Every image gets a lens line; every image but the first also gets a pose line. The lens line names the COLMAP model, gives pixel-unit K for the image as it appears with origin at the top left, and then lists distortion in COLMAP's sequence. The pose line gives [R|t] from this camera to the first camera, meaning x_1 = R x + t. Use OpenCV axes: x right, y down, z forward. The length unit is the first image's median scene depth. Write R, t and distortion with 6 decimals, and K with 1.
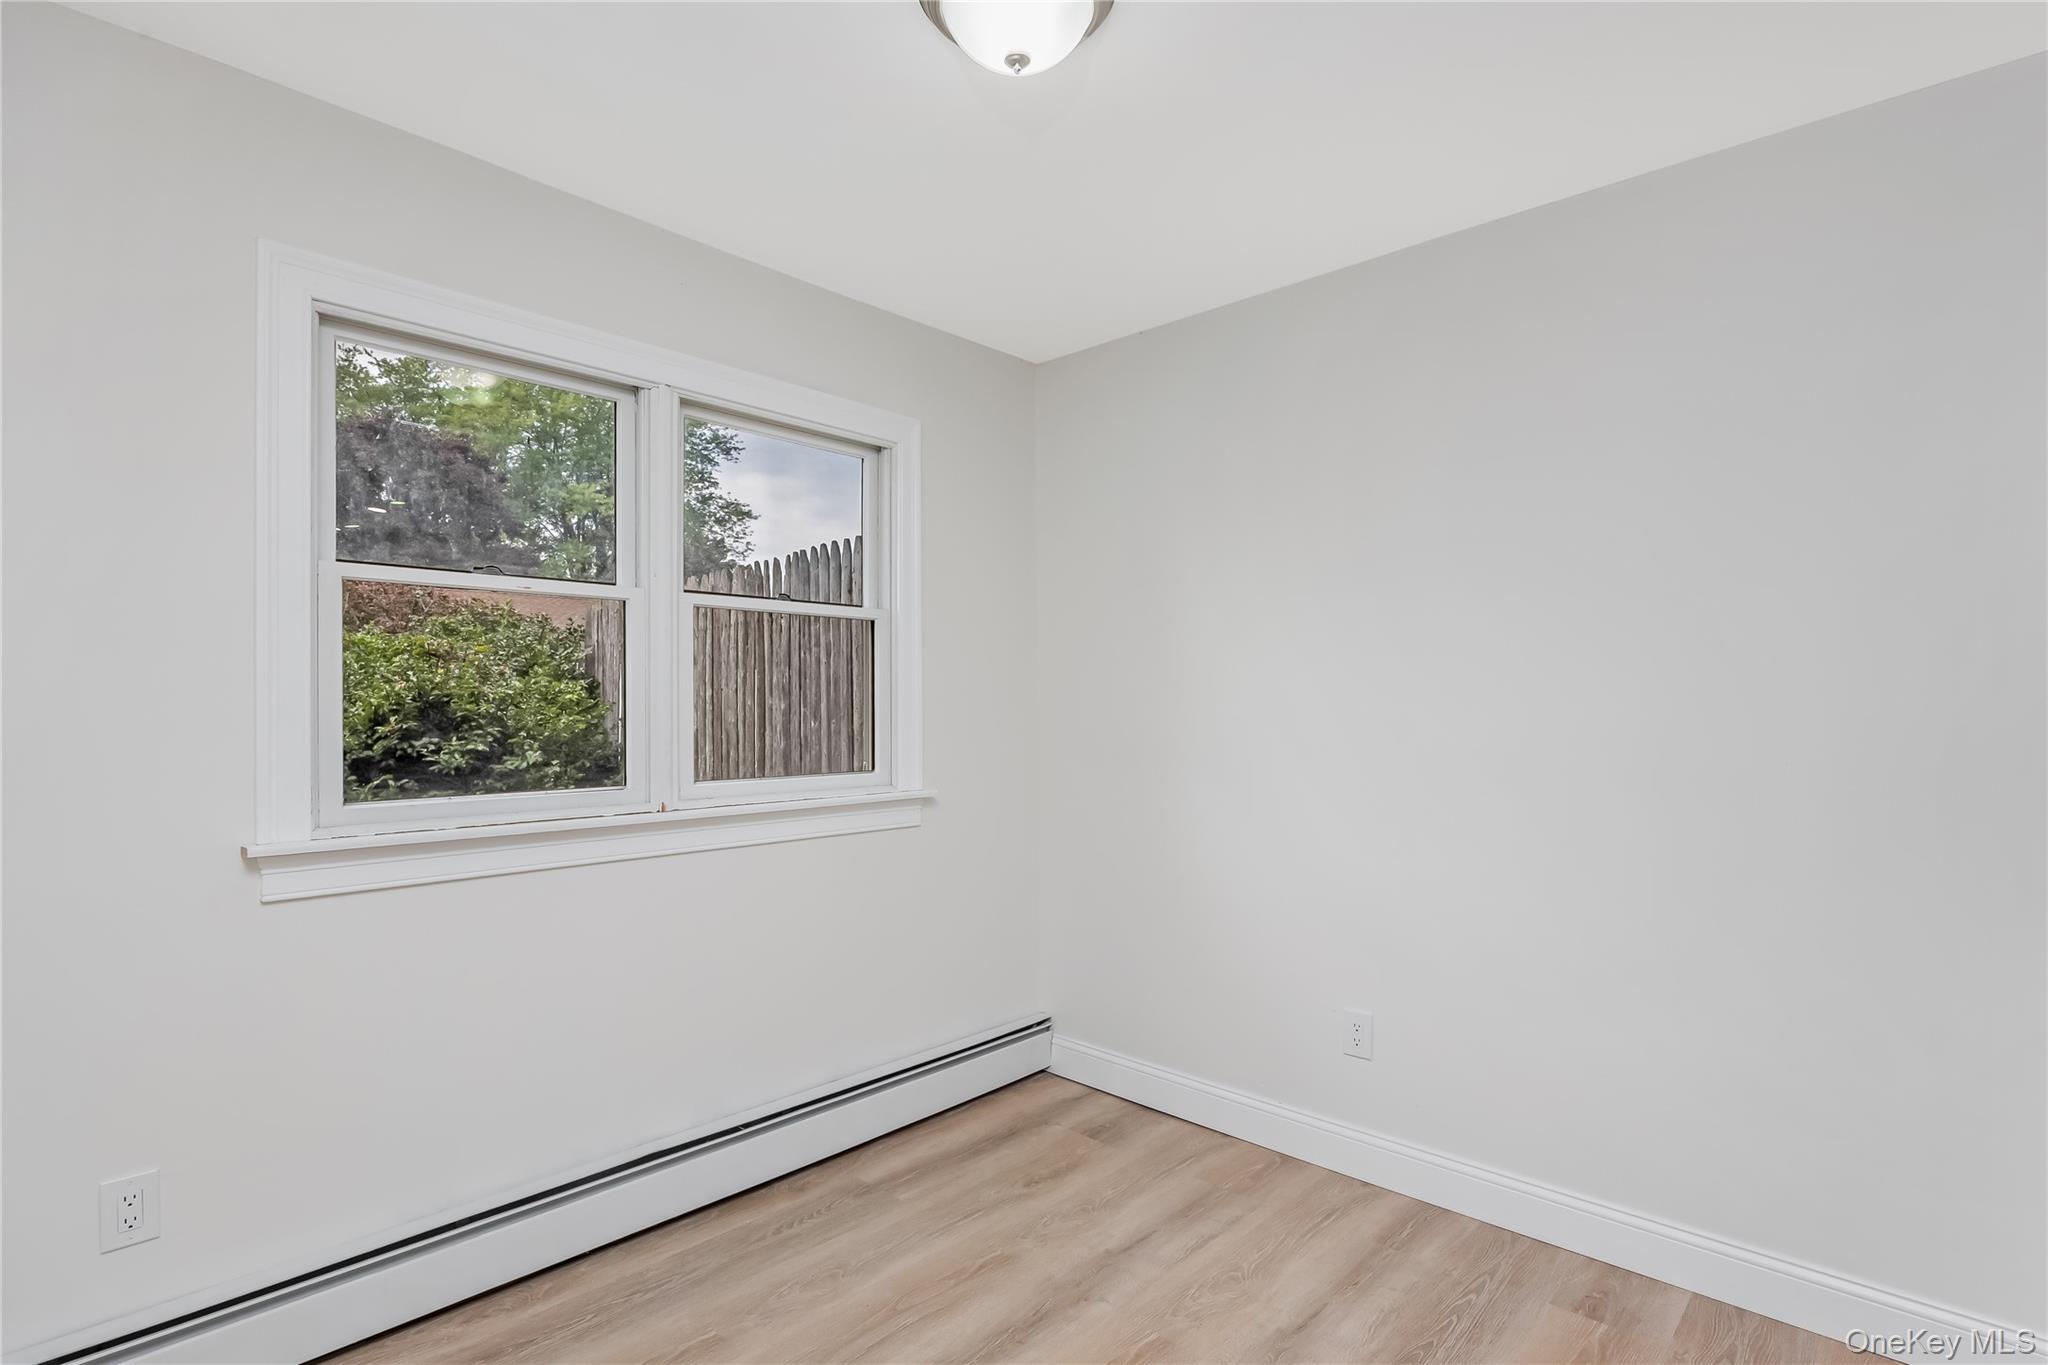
lens RADIAL K [[1013.2, 0, 1029.1], [0, 1013.2, 718.6], [0, 0, 1]] dist [-0.002265, -0.000981]
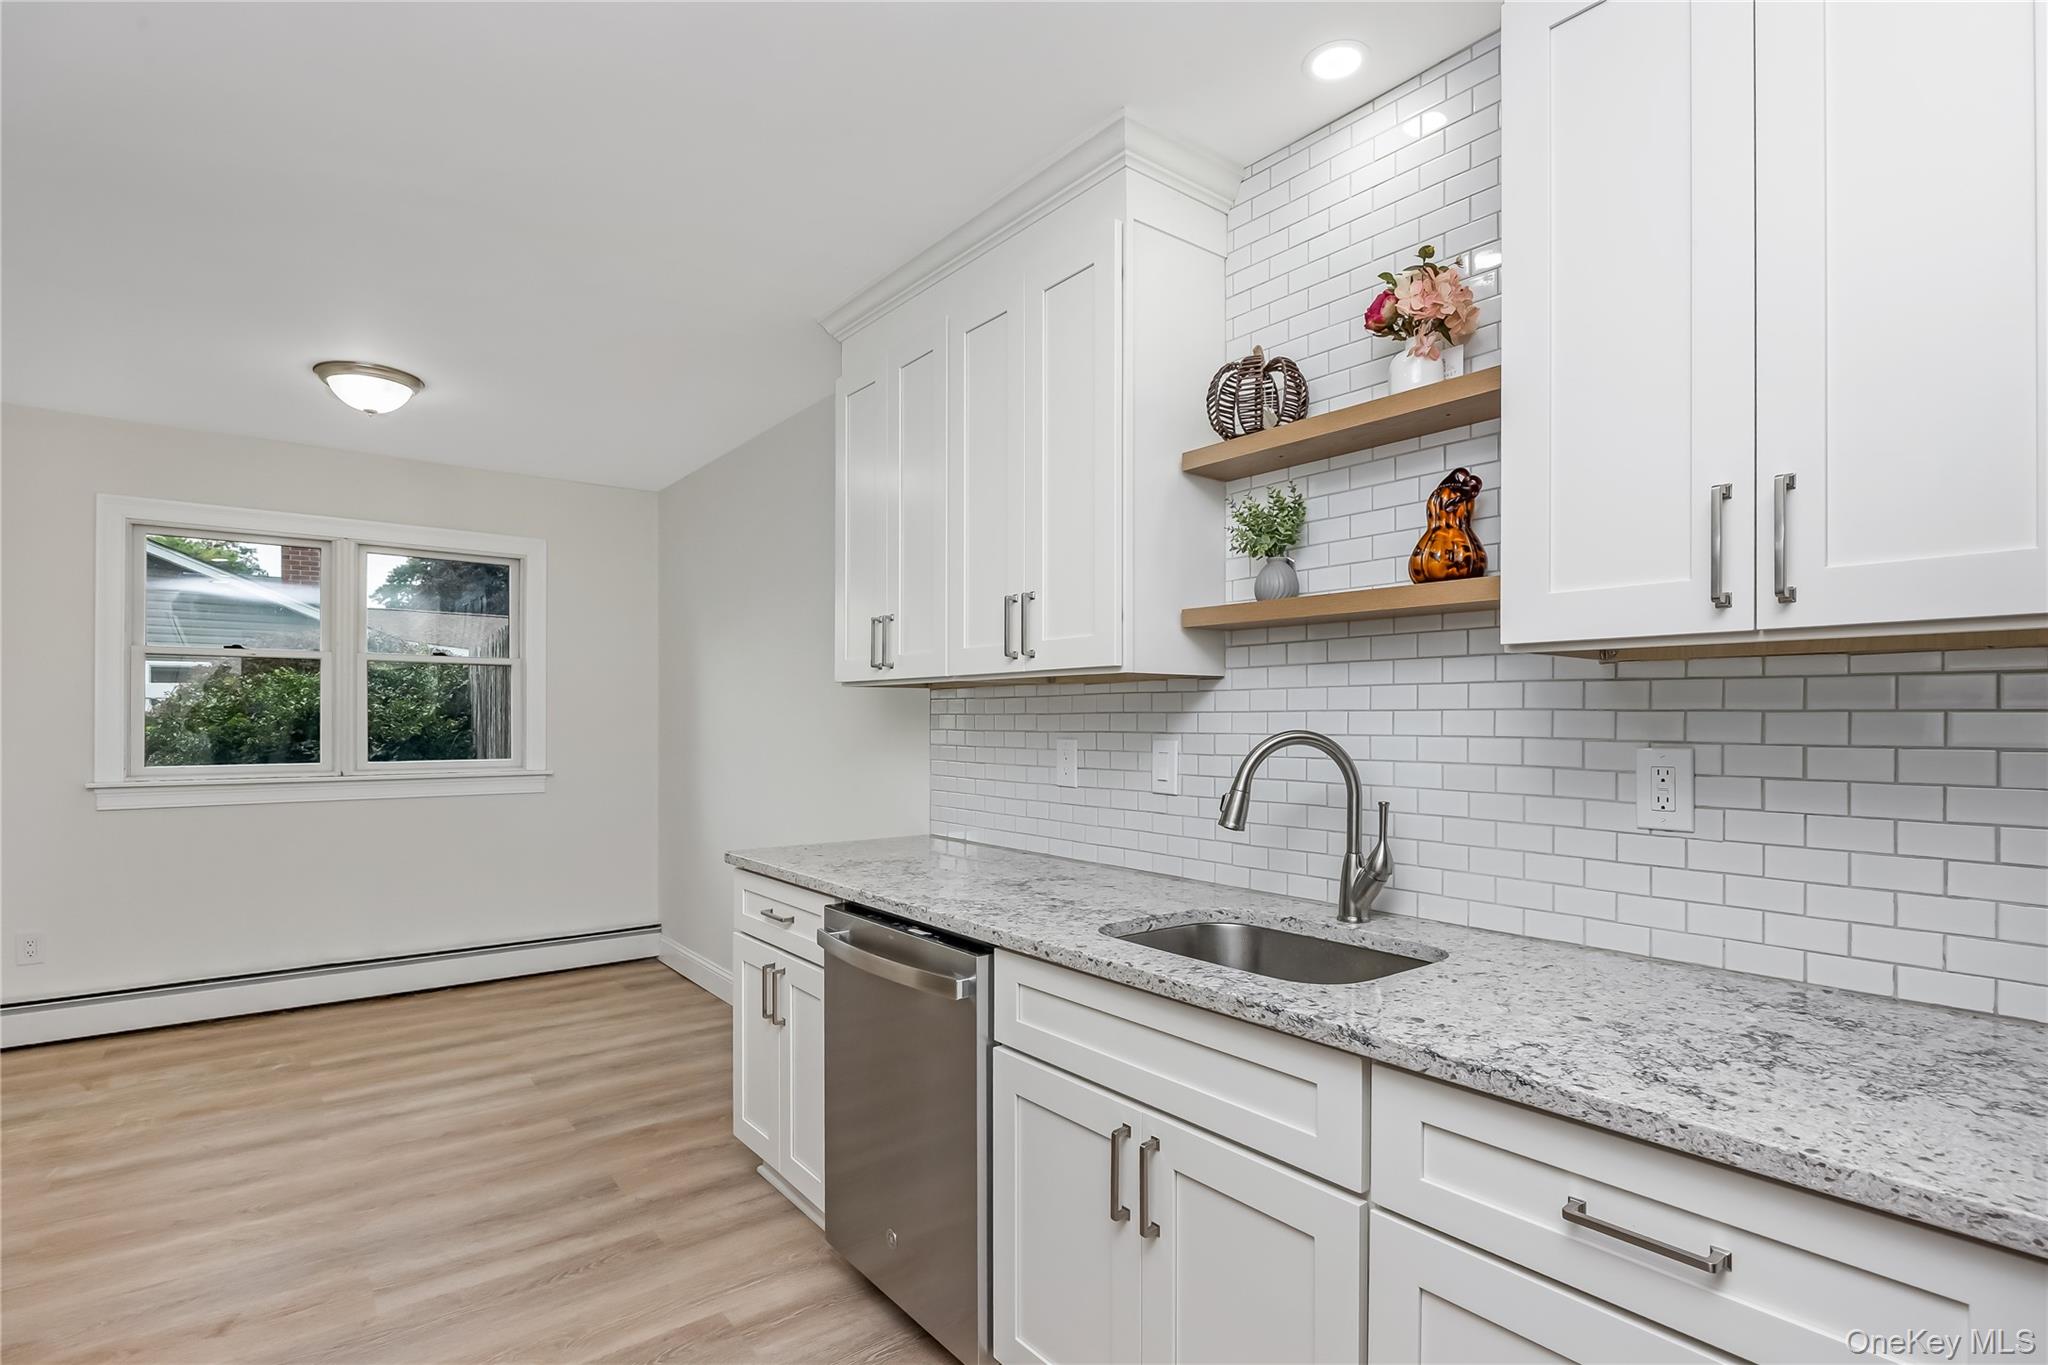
lens RADIAL K [[1013.2, 0, 1029.1], [0, 1013.2, 718.6], [0, 0, 1]] dist [-0.002265, -0.000981]
pose [[0.987373, 0.000421, -0.158413, 1.121992], [-0.003069, 0.999860, -0.016473, 0.014555], [0.158384, 0.016751, 0.987235, -0.580978]]
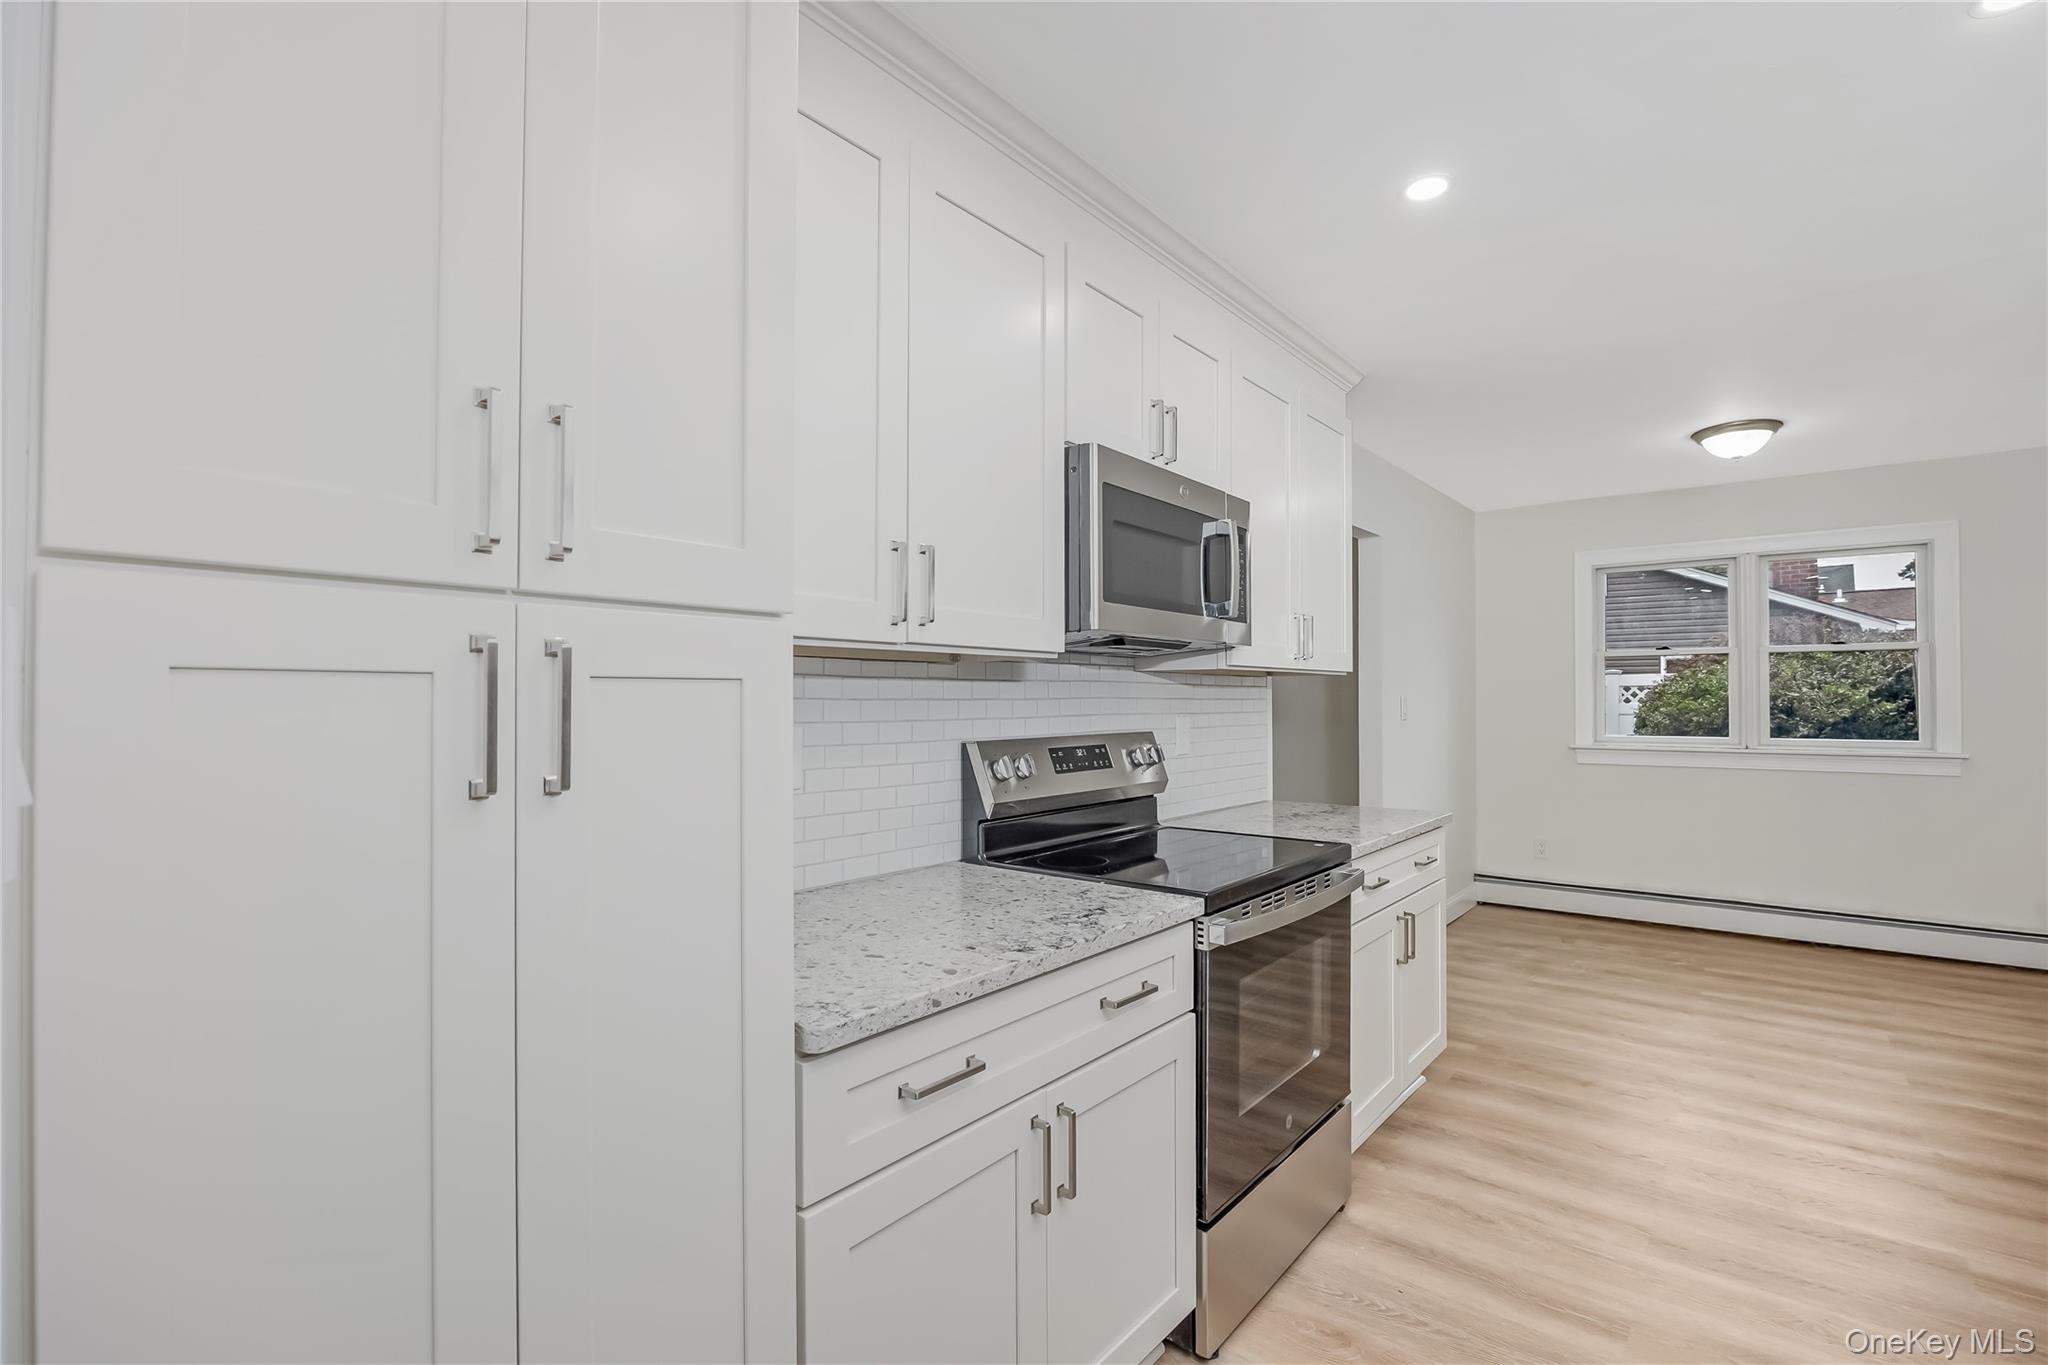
lens RADIAL K [[927.4, 0, 1025.7], [0, 927.4, 693.9], [0, 0, 1]] dist [-0.016423, 0.000253]
pose [[0.061459, -0.008880, -0.998070, 1.513292], [-0.014935, 0.999840, -0.009816, 0.014464], [0.997998, 0.015509, 0.061317, -0.675939]]
